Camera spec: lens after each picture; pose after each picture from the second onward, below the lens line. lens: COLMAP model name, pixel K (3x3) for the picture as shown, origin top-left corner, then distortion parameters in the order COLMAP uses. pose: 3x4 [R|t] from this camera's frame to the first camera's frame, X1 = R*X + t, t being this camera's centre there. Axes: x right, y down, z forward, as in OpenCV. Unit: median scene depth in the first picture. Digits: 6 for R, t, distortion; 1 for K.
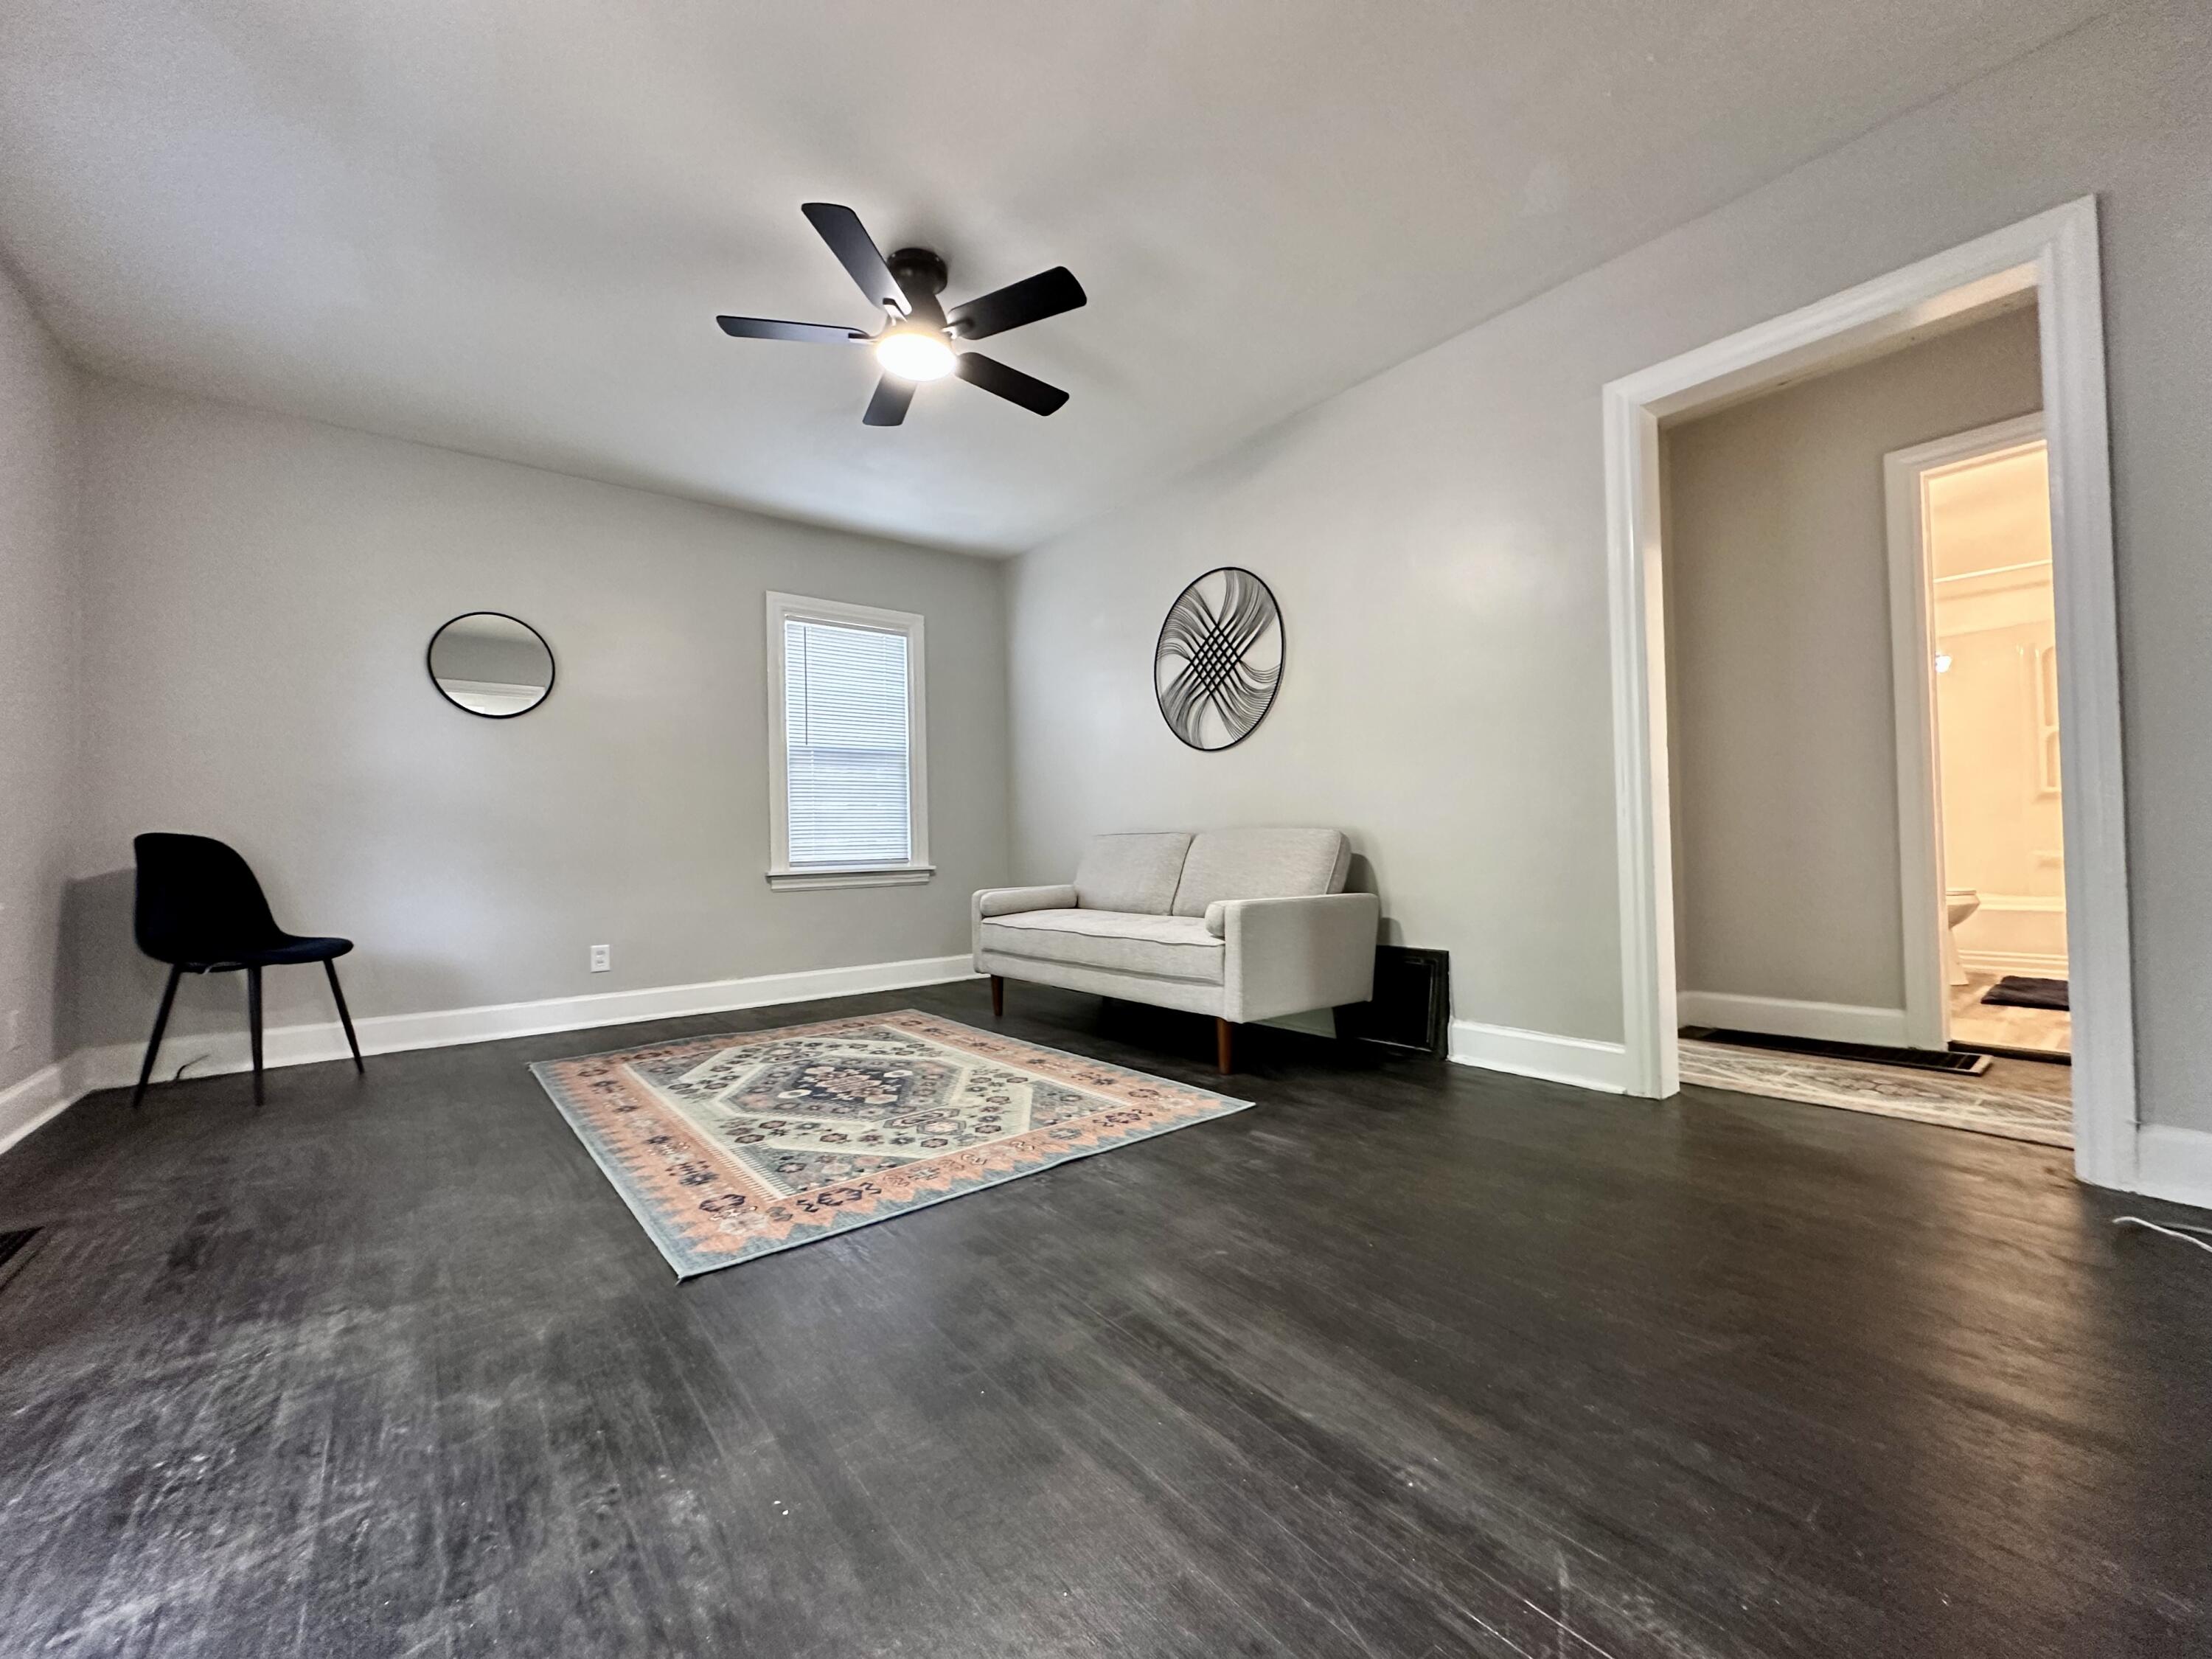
lens RADIAL K [[882.5, 0, 1107.8], [0, 882.5, 829.1], [0, 0, 1]] dist [-0.000705, 0.000414]
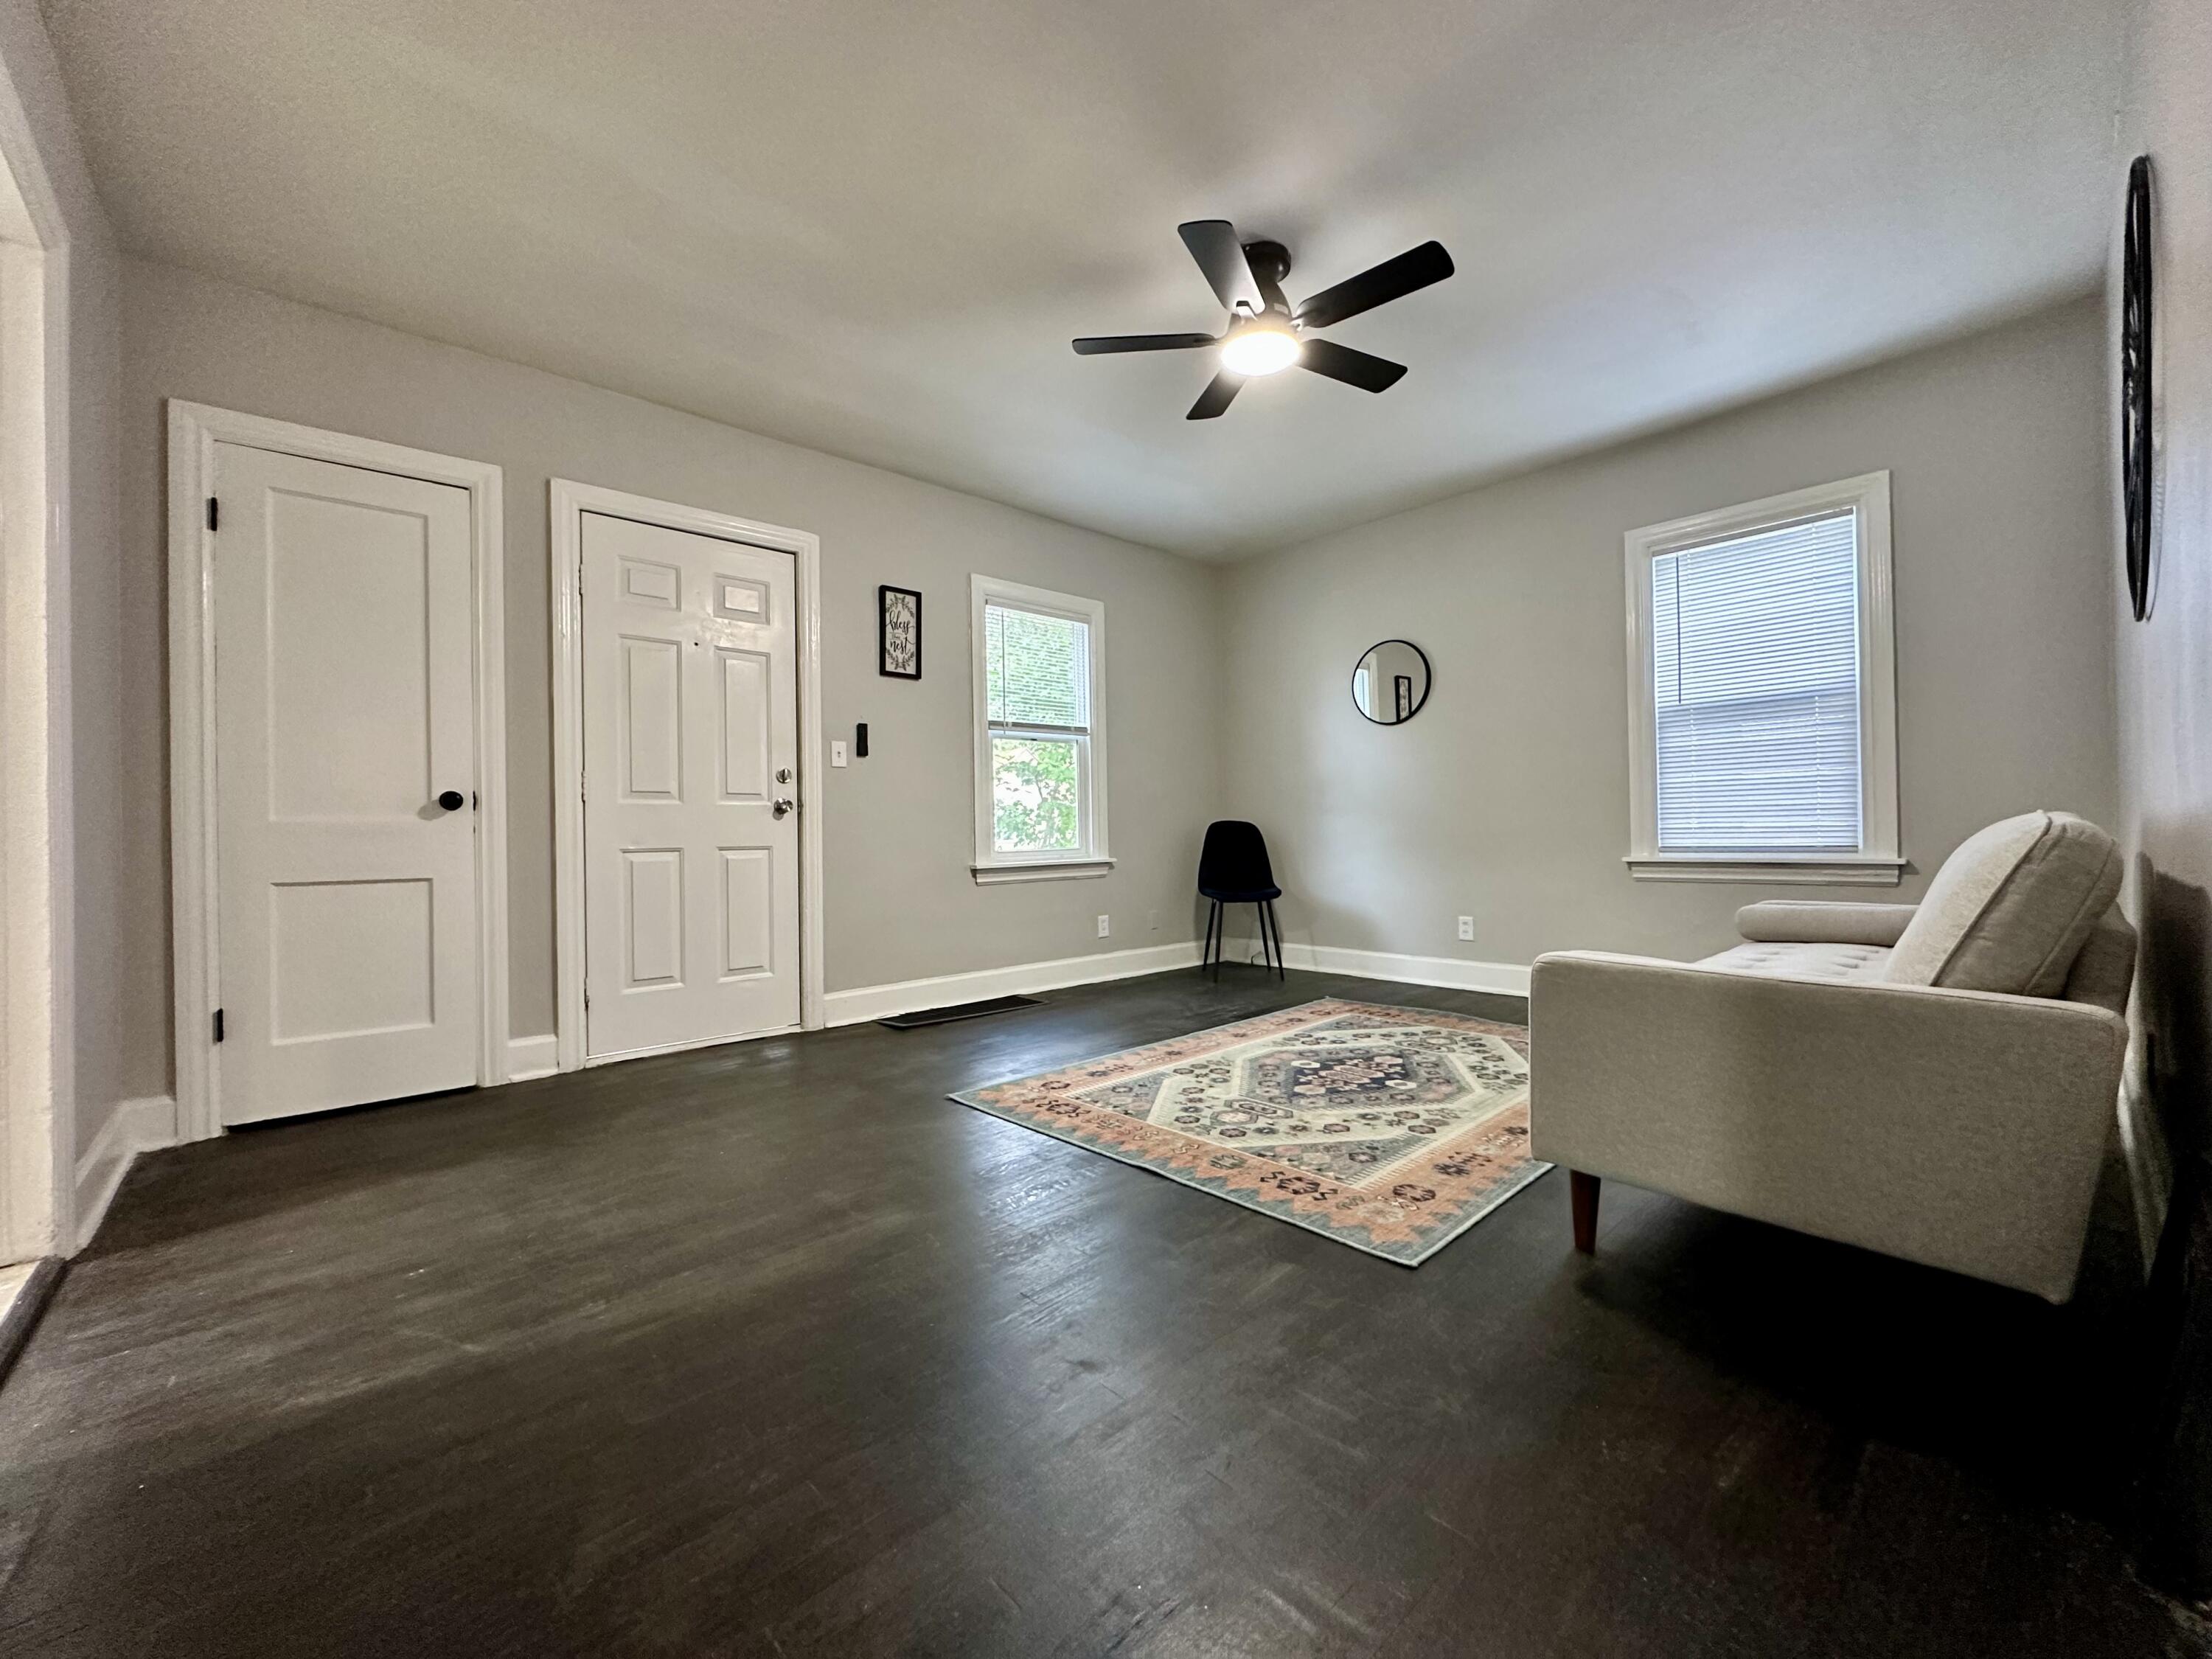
lens RADIAL K [[882.5, 0, 1107.8], [0, 882.5, 829.1], [0, 0, 1]] dist [-0.000705, 0.000414]
pose [[0.074767, 0.016491, -0.997065, 0.780011], [0.034338, 0.999228, 0.019102, -0.024439], [0.996610, -0.035665, 0.074143, 0.740212]]
